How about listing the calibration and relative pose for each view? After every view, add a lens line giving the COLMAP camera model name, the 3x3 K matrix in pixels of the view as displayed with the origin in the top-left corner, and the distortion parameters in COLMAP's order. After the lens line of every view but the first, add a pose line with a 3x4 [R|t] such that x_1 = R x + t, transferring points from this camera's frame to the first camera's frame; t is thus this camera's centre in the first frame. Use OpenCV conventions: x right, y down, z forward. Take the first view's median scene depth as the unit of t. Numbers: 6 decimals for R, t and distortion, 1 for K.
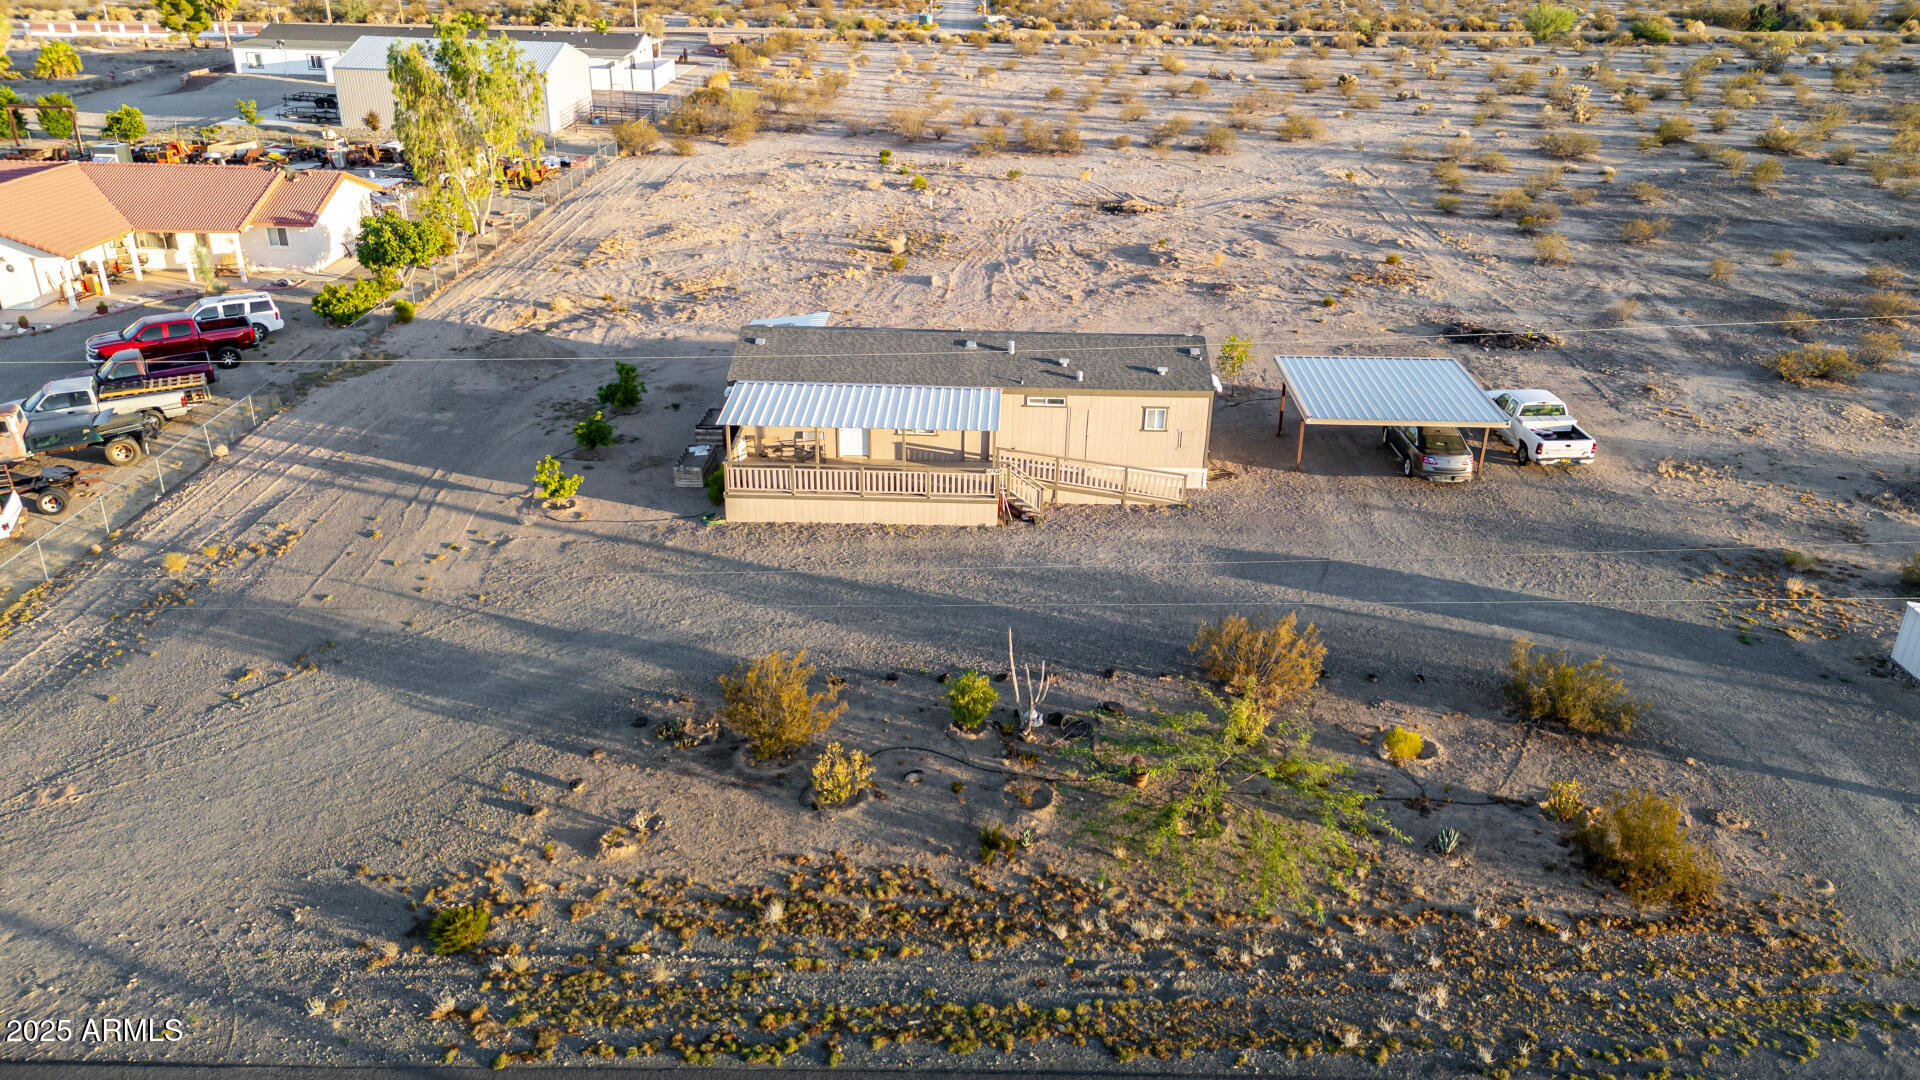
lens RADIAL K [[1417.3, 0, 967.5], [0, 1417.3, 547.7], [0, 0, 1]] dist [0.083221, -0.098721]
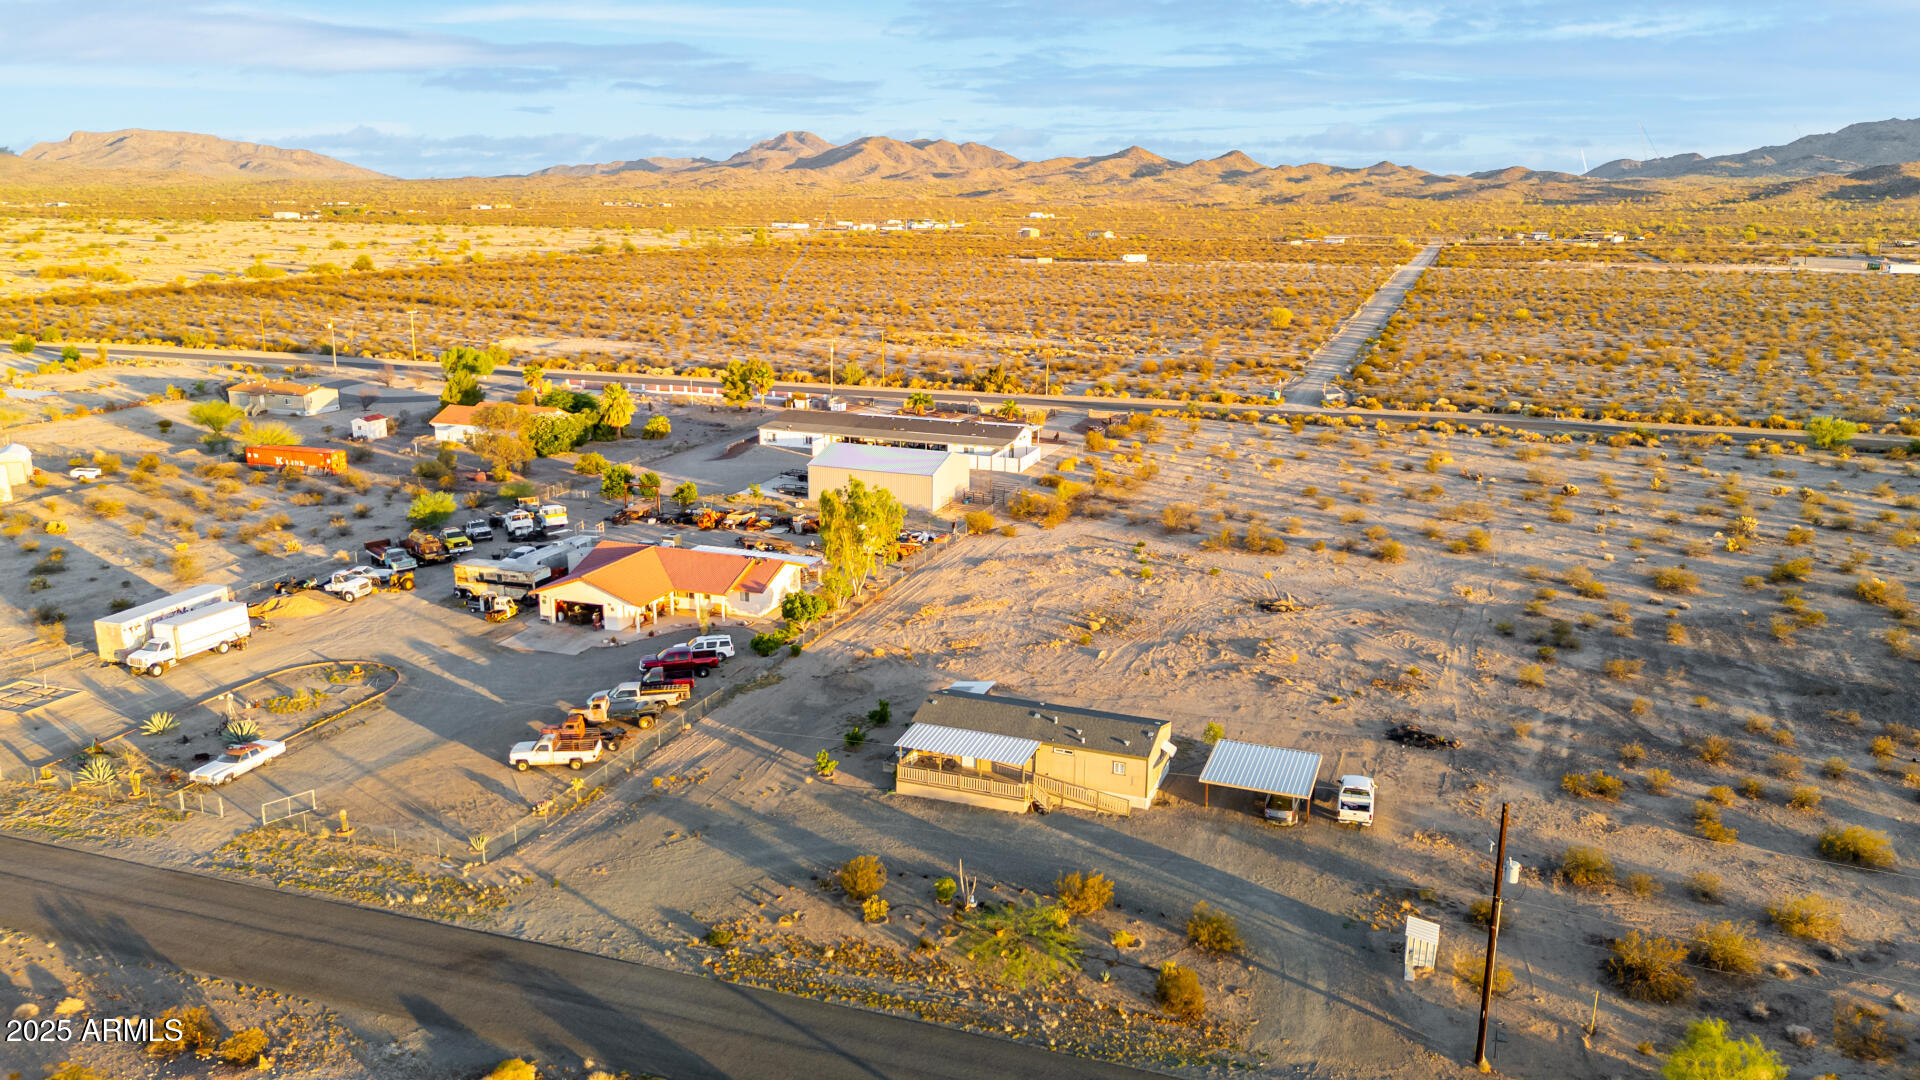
lens RADIAL K [[1417.3, 0, 967.5], [0, 1417.3, 547.7], [0, 0, 1]] dist [0.083221, -0.098721]
pose [[0.945266, 0.076155, -0.317290, 0.491608], [-0.131058, 0.979113, -0.155440, -0.054163], [0.298825, 0.188516, 0.935503, -0.843373]]
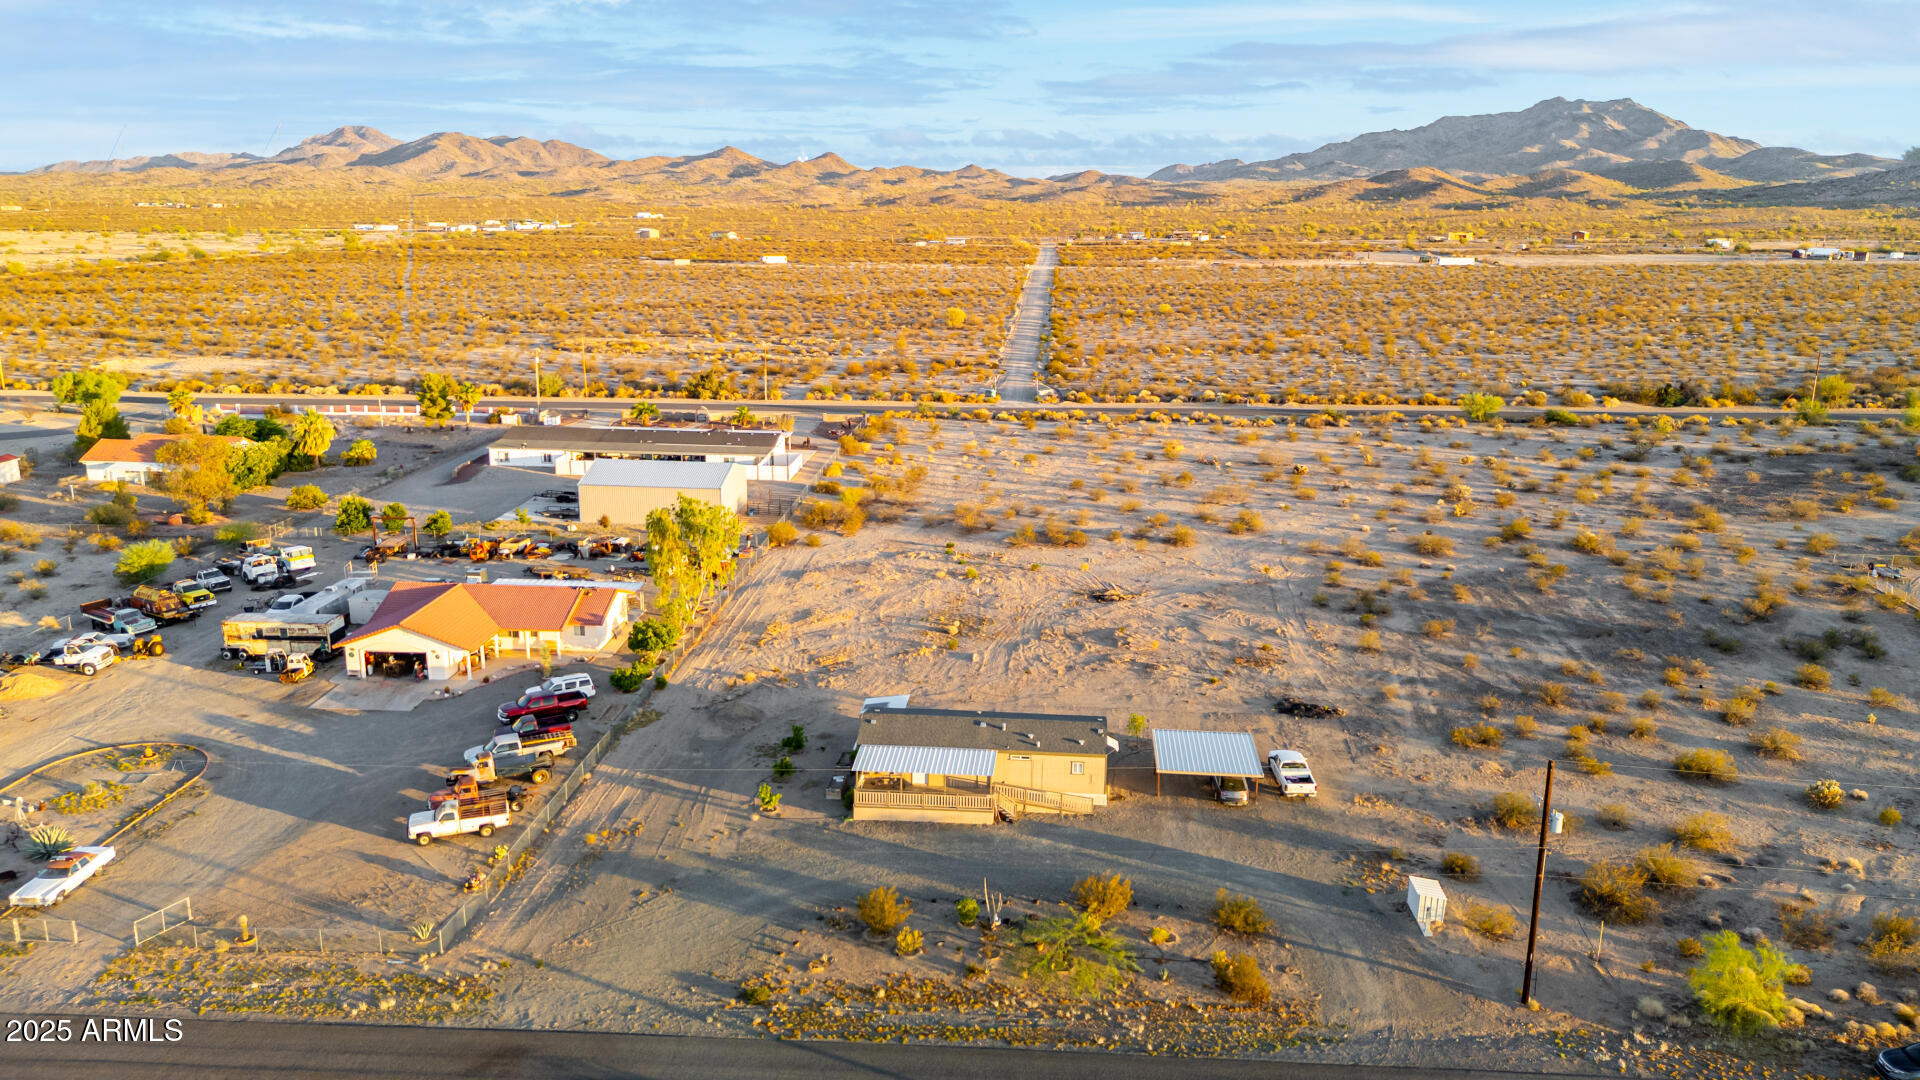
lens RADIAL K [[1417.3, 0, 967.5], [0, 1417.3, 547.7], [0, 0, 1]] dist [0.083221, -0.098721]
pose [[0.998483, 0.008556, -0.054391, 0.080954], [-0.018023, 0.984221, -0.176023, -0.041061], [0.052027, 0.176736, 0.982882, -0.887807]]
